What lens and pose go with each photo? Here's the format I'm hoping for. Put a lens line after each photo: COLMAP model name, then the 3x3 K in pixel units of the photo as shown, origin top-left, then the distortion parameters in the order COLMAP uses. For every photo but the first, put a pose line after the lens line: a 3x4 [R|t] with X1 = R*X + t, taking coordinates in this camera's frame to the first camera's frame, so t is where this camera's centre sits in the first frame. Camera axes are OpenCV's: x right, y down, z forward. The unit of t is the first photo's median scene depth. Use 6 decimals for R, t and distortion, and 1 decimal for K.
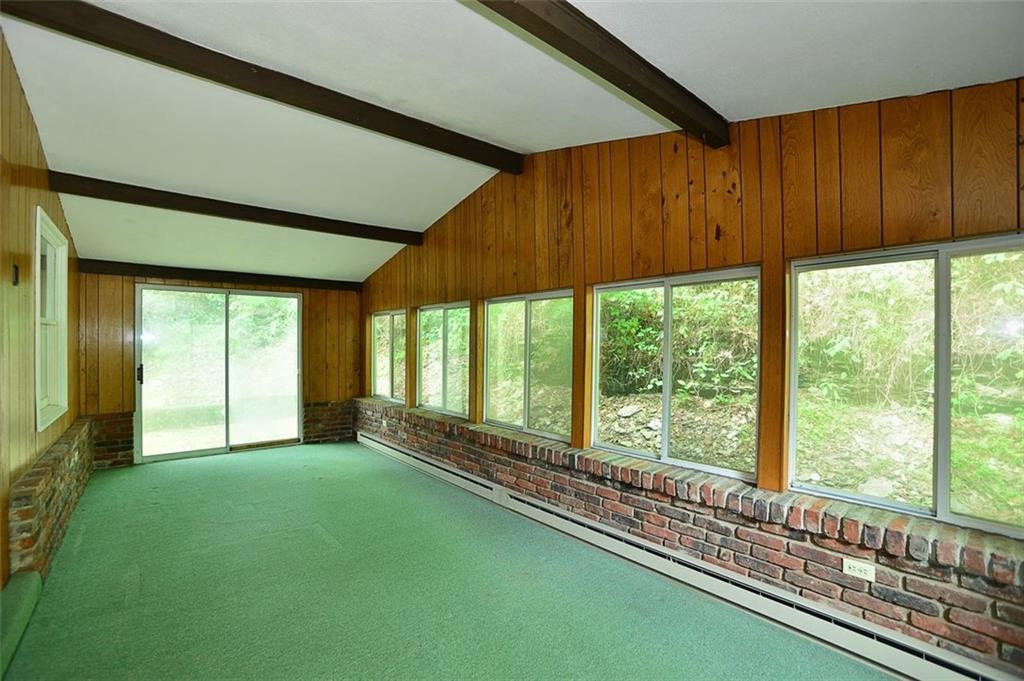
lens RADIAL K [[445.1, 0, 512.3], [0, 445.1, 346.5], [0, 0, 1]] dist [-0.036068, 0.000785]
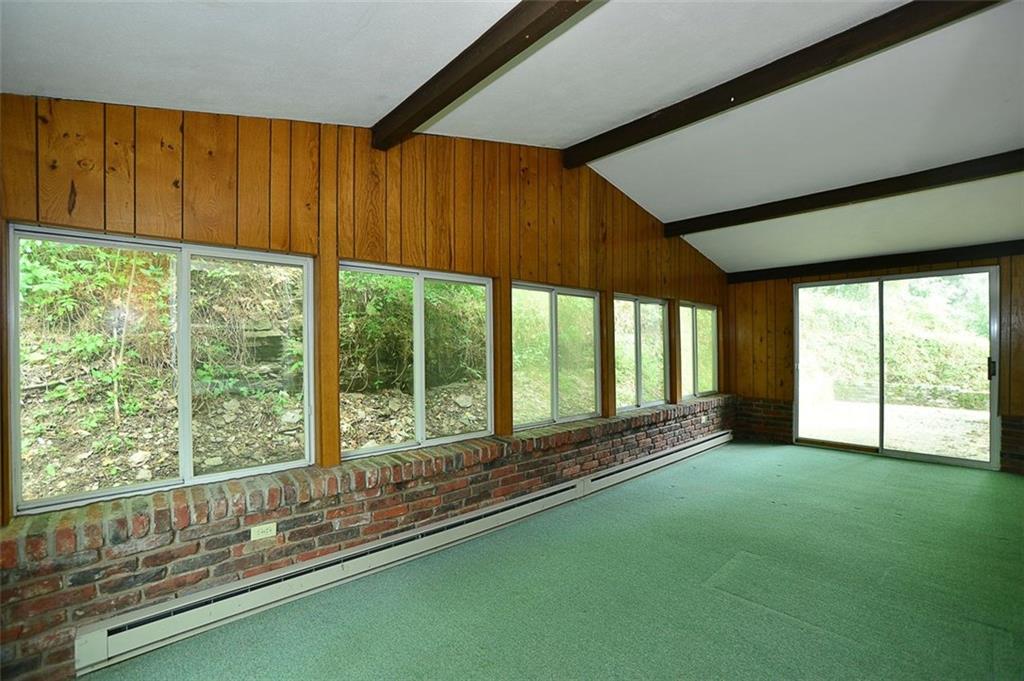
lens RADIAL K [[445.1, 0, 511.5], [0, 445.1, 340.0], [0, 0, 1]] dist [-0.036068, 0.000785]
pose [[-0.025736, -0.009717, 0.999622, -1.023721], [-0.010367, 0.999902, 0.009452, -0.005810], [-0.999615, -0.010120, -0.025835, 1.186788]]
